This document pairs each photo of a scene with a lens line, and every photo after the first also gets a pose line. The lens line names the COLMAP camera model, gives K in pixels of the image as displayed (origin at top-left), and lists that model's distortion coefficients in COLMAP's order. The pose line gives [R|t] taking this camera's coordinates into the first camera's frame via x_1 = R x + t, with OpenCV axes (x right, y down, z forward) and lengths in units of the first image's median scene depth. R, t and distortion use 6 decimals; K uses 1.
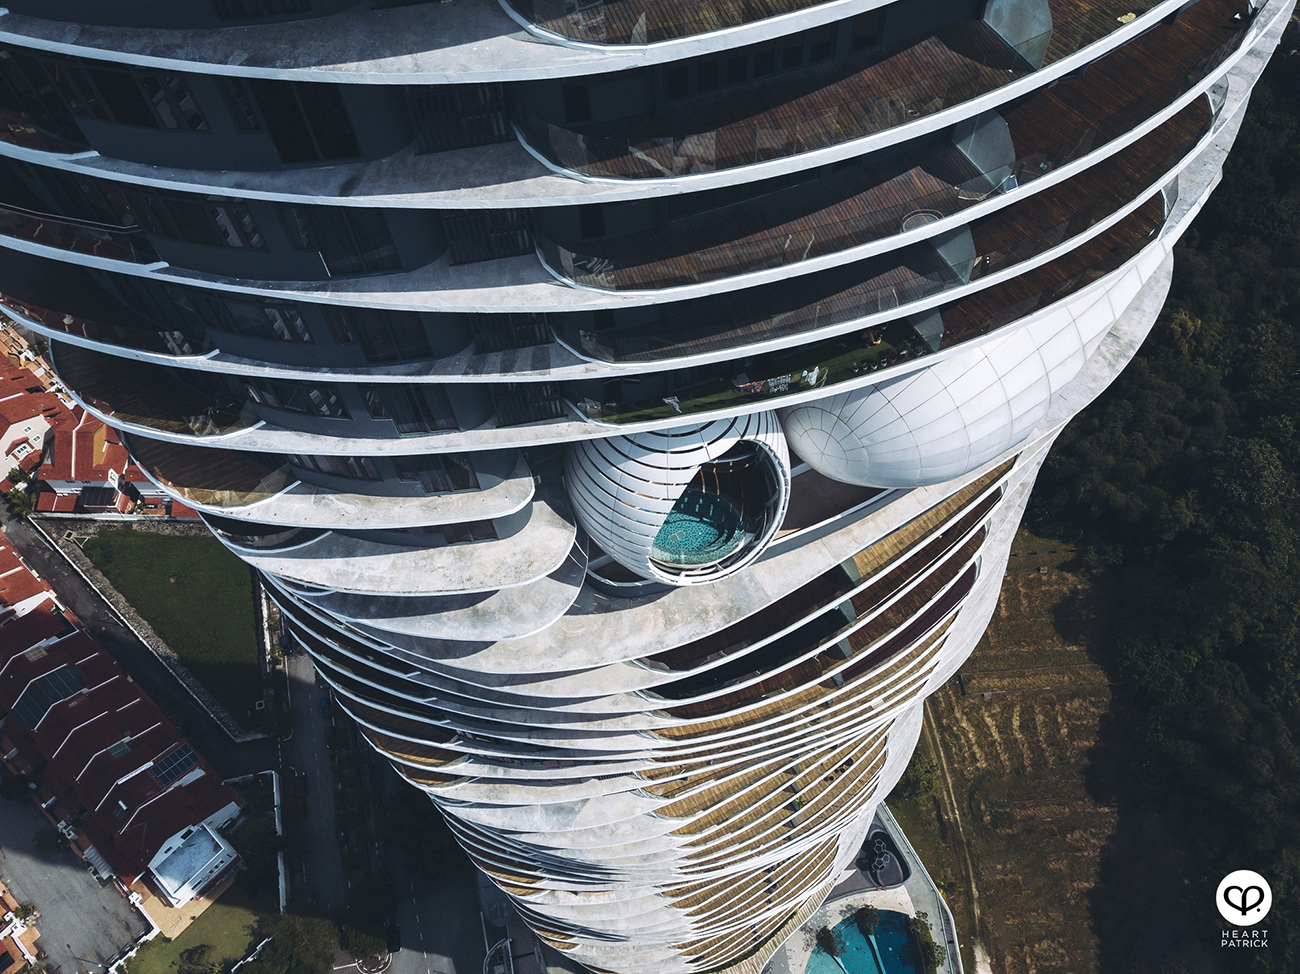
lens RADIAL K [[1721.9, 0, 648.5], [0, 1721.9, 408.2], [0, 0, 1]] dist [0.347517, -1.945734]
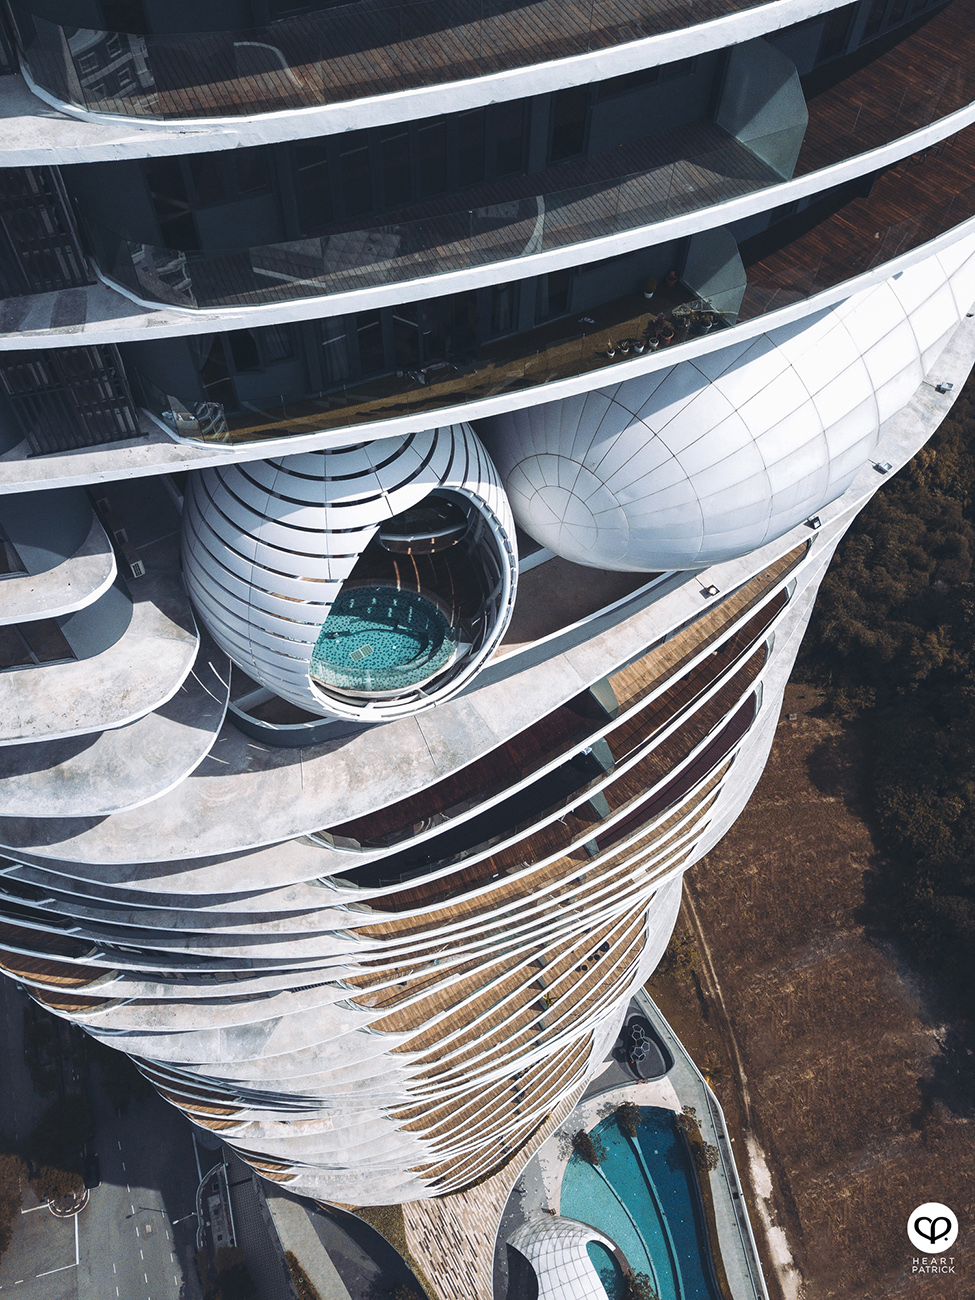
lens RADIAL K [[986.3, 0, 486.7], [0, 986.3, 591.6], [0, 0, 1]] dist [0.043155, -0.069179]
pose [[0.998376, -0.035612, 0.044459, 0.046474], [0.039771, 0.994543, -0.096449, 0.082559], [-0.040781, 0.098060, 0.994345, 0.549127]]
